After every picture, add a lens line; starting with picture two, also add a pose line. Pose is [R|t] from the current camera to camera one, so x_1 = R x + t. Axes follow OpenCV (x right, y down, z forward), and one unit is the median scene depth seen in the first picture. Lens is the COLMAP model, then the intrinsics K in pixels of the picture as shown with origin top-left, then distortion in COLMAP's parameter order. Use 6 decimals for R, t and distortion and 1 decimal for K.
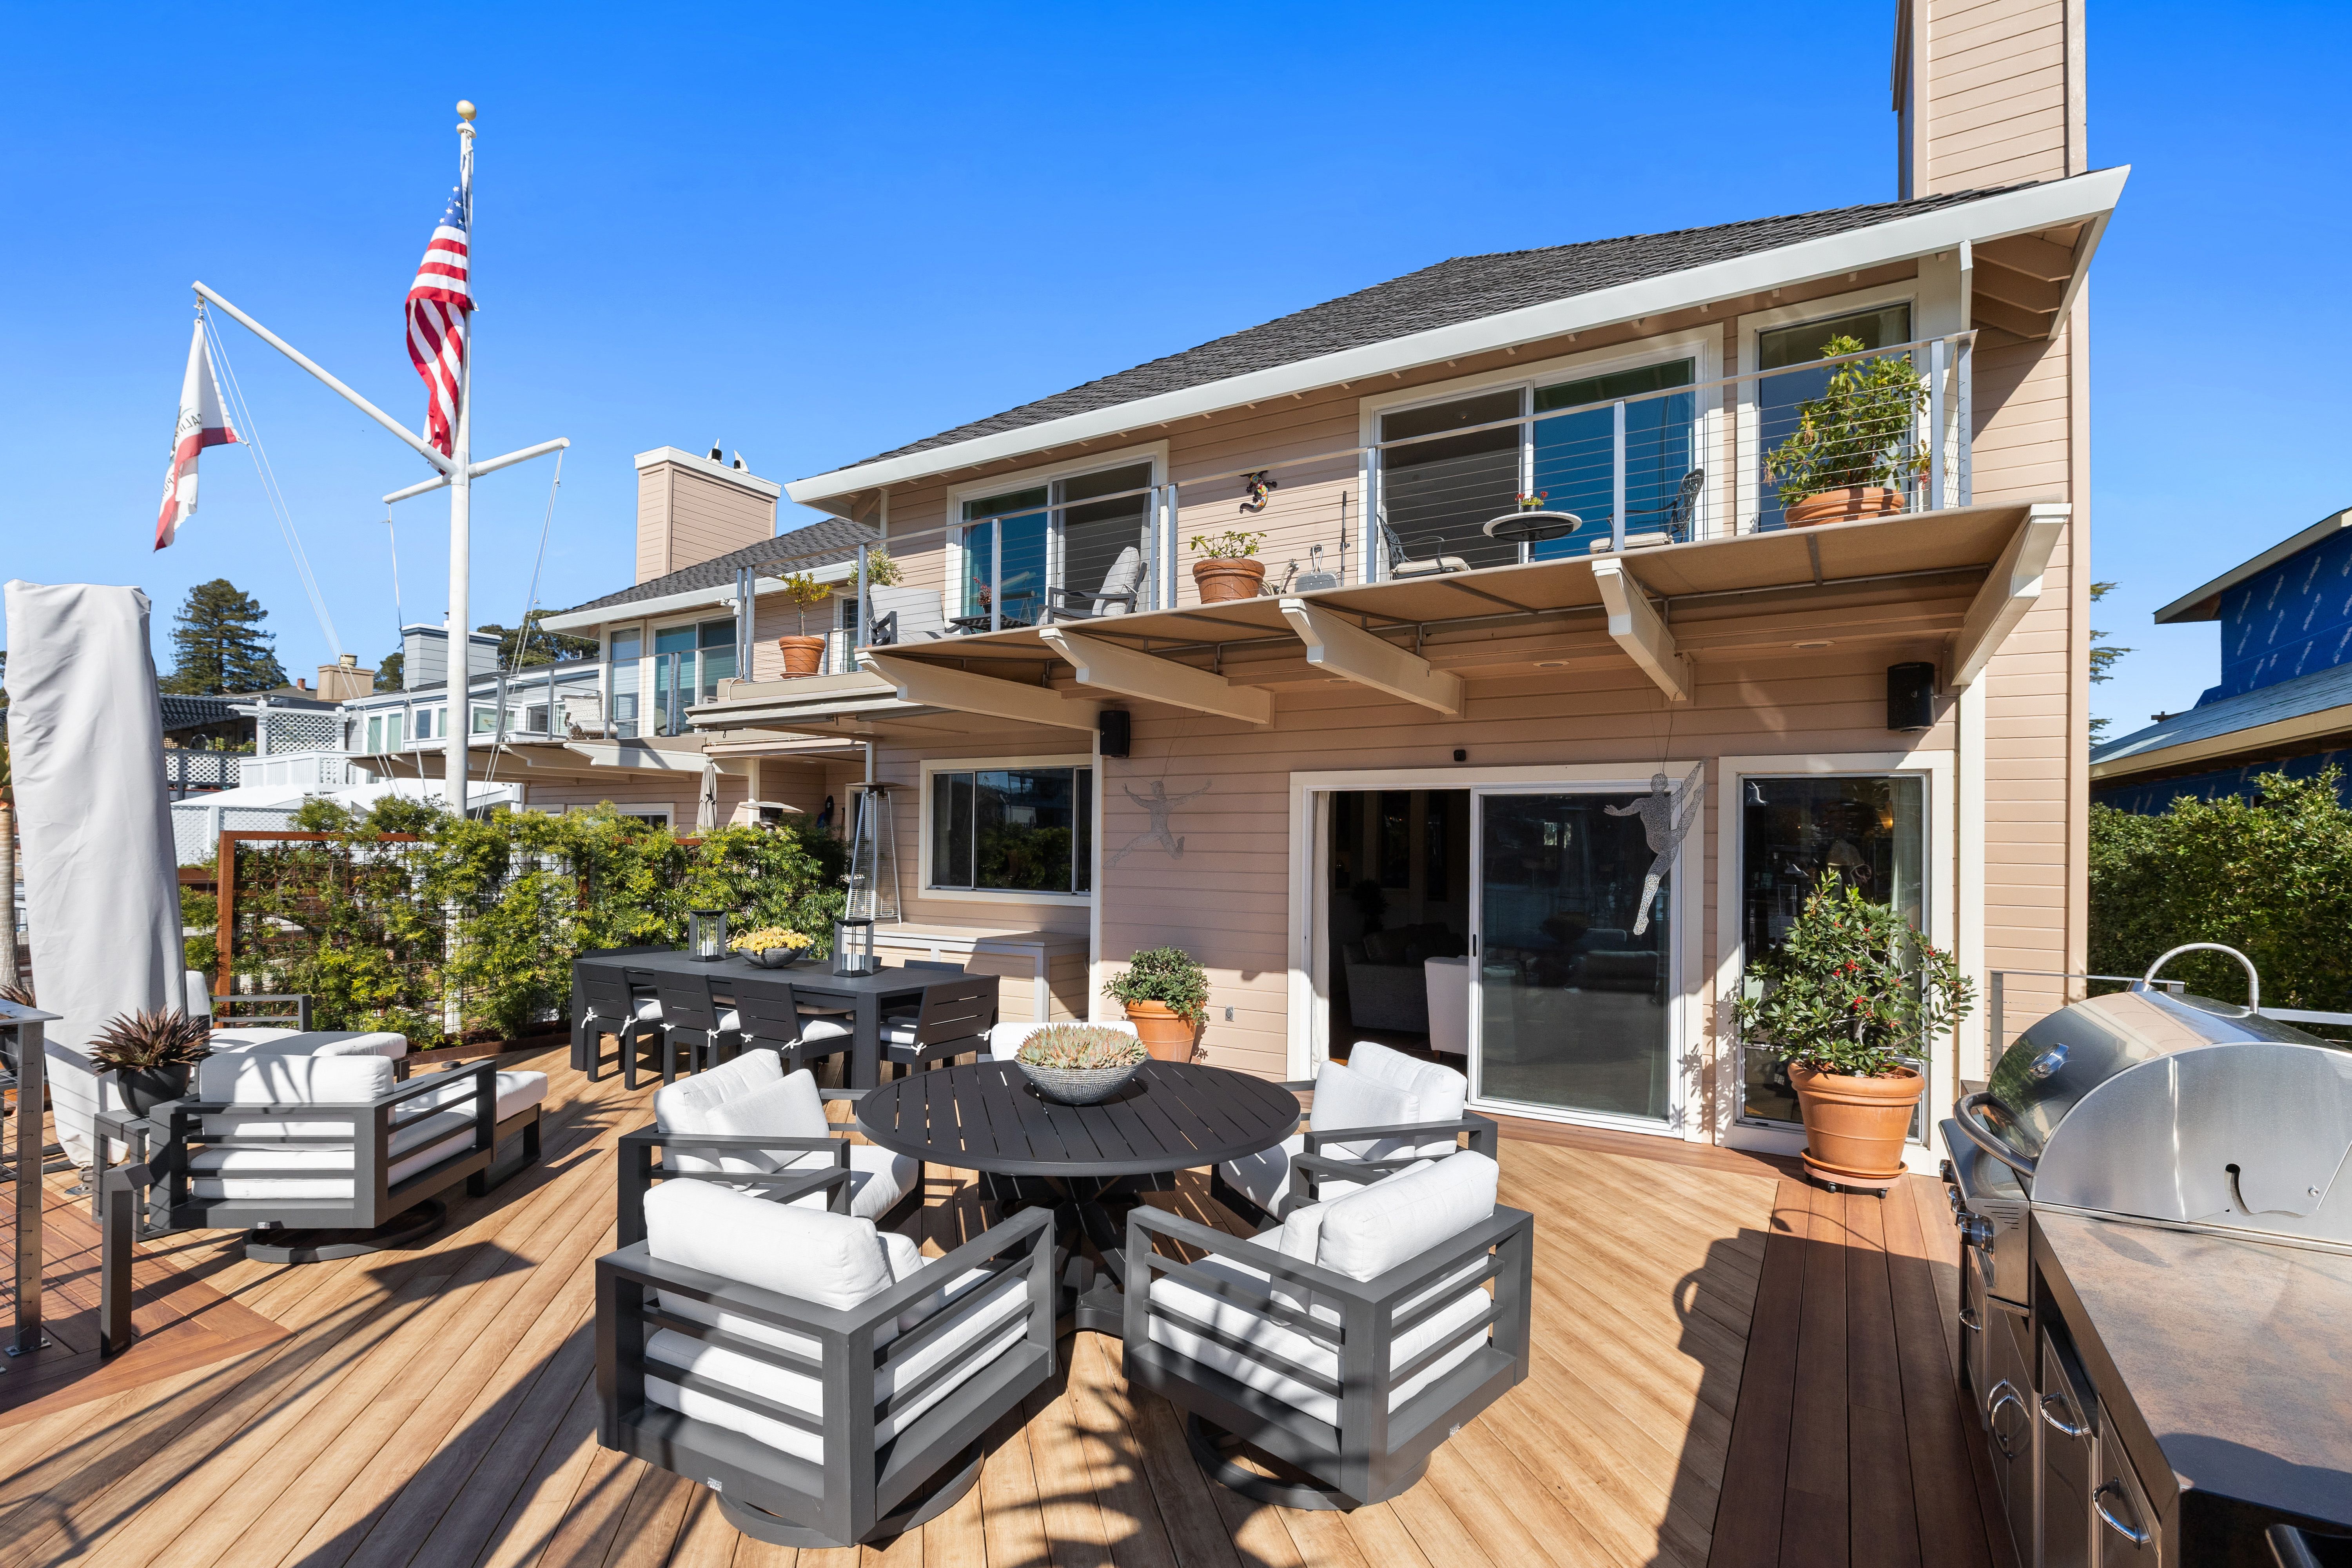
lens RADIAL K [[1076.0, 0, 1177.5], [0, 1076.0, 831.4], [0, 0, 1]] dist [-0.001232, 0.000027]
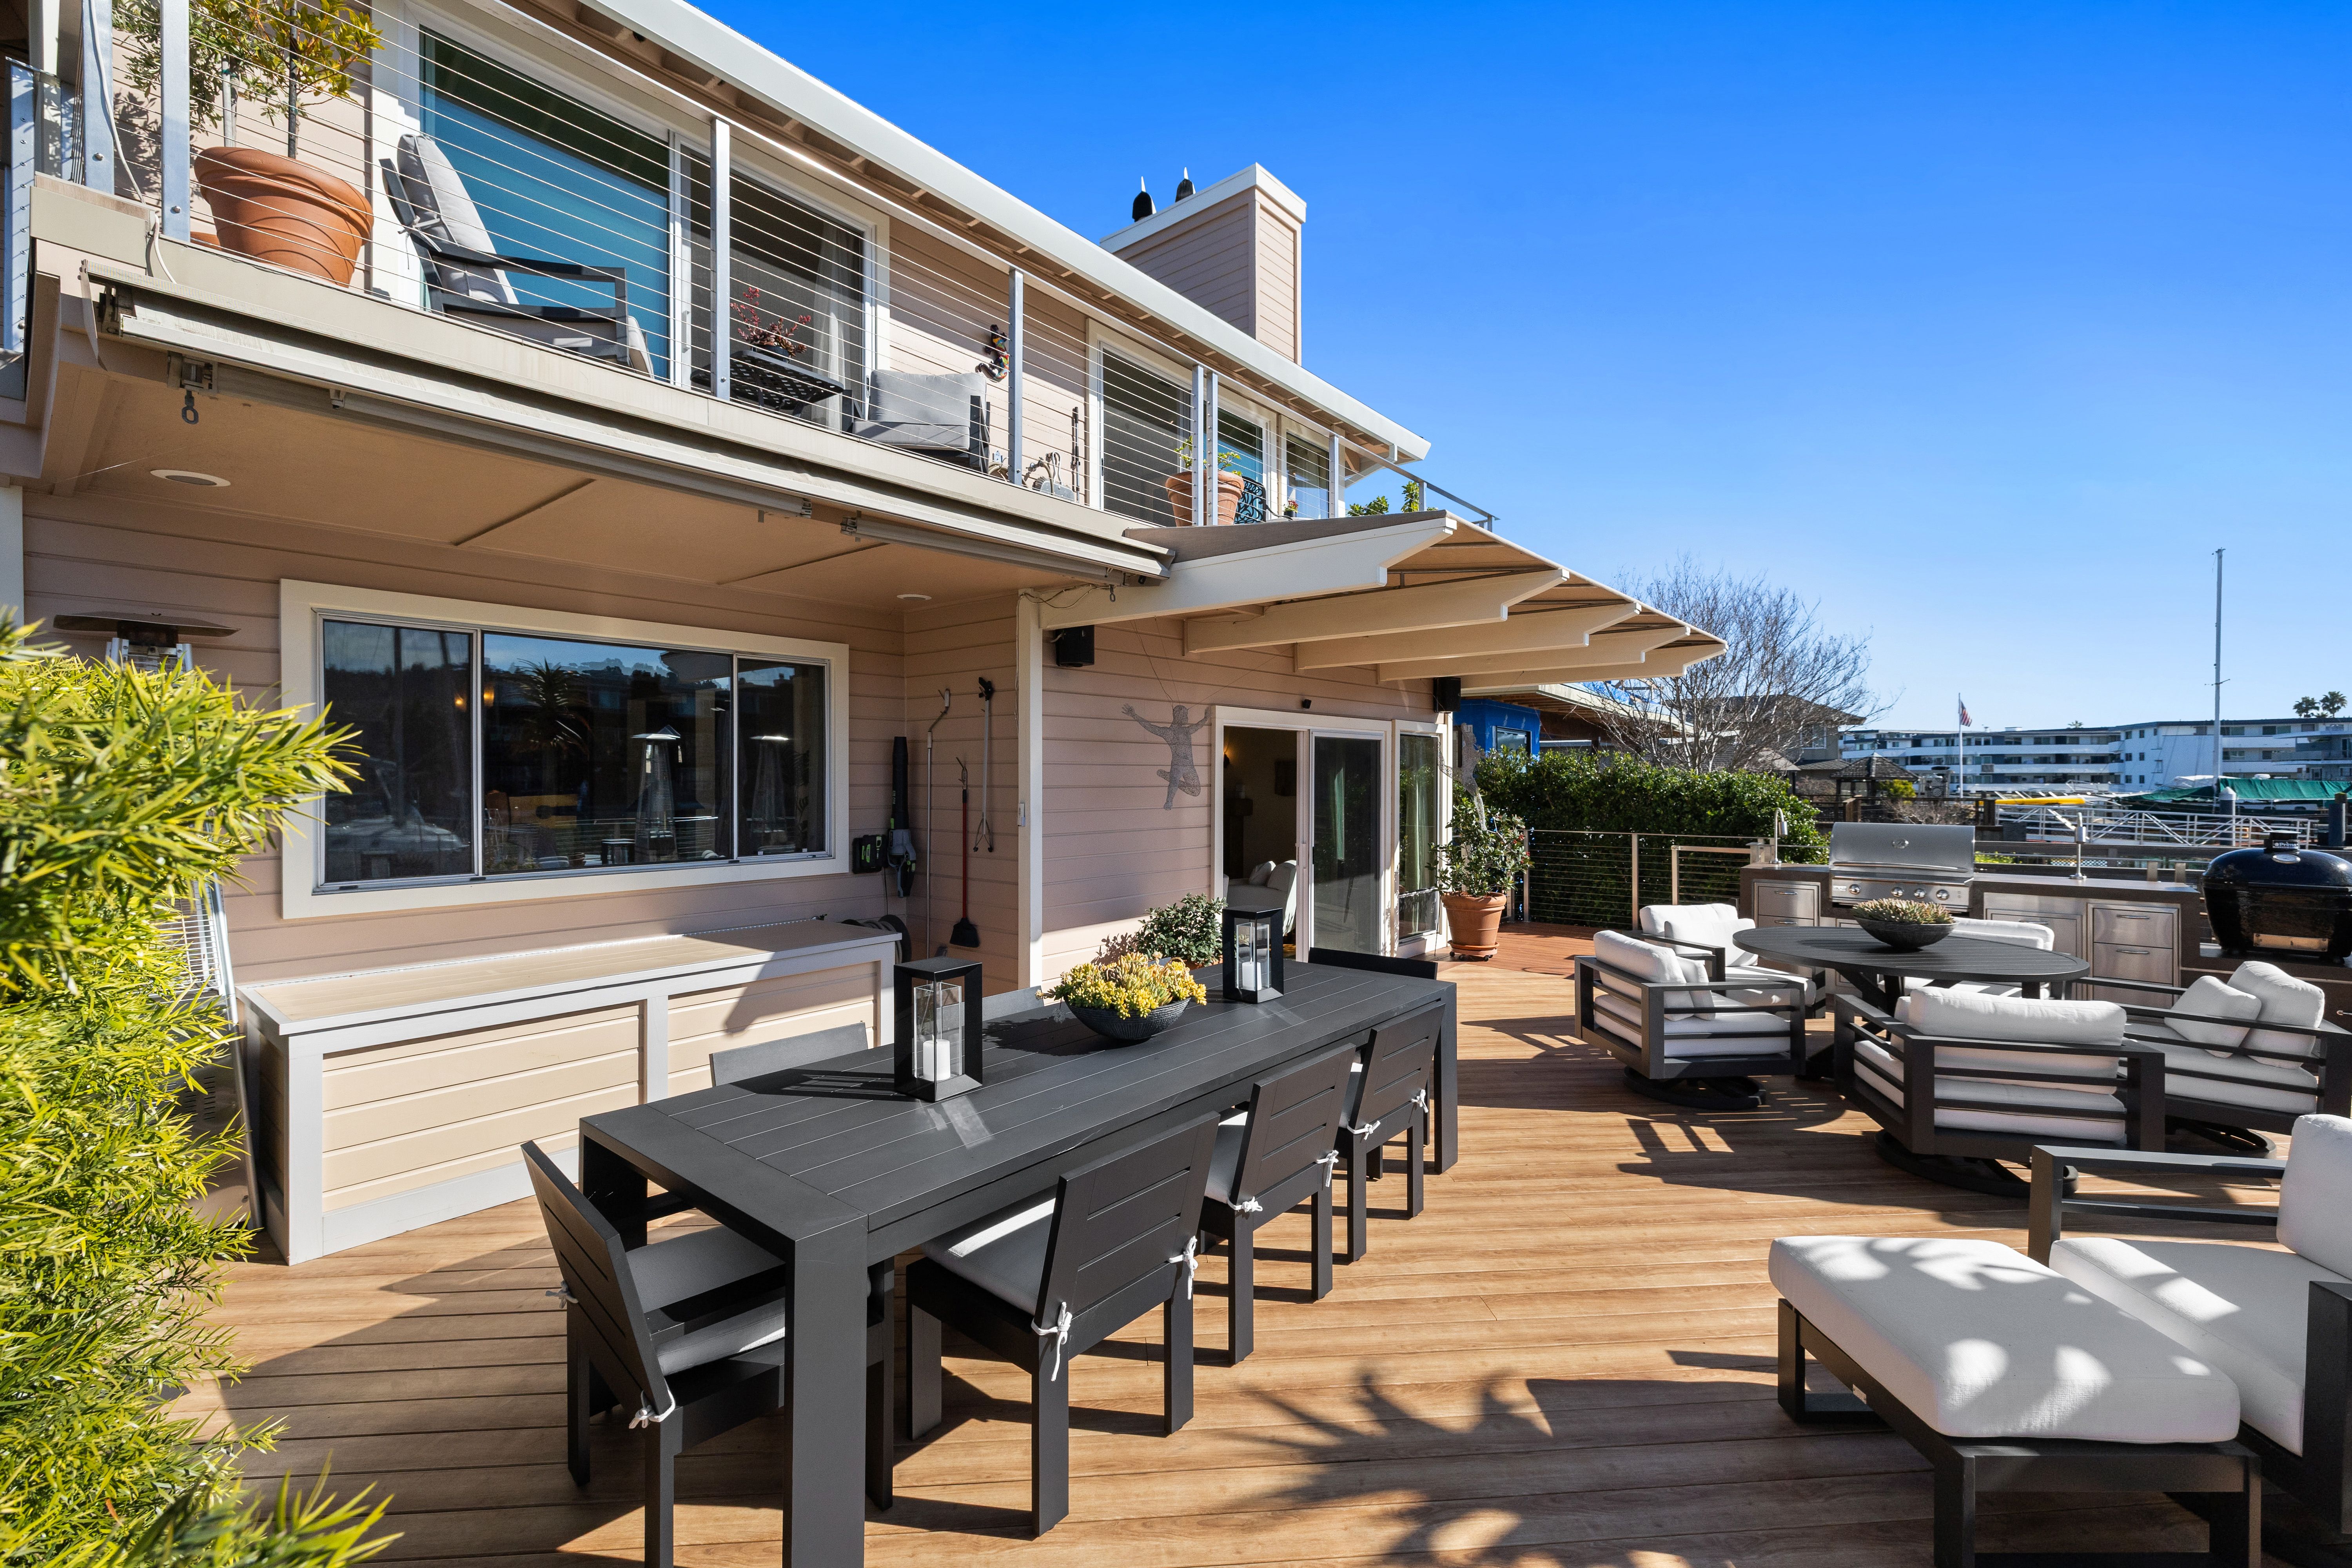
lens RADIAL K [[987.3, 0, 1176.0], [0, 987.3, 784.0], [0, 0, 1]] dist [0.001121, 0.000225]
pose [[0.144690, -0.015988, 0.989348, -0.868686], [-0.005787, 0.999839, 0.017004, 0.002940], [-0.989460, -0.008186, 0.144574, 0.965455]]
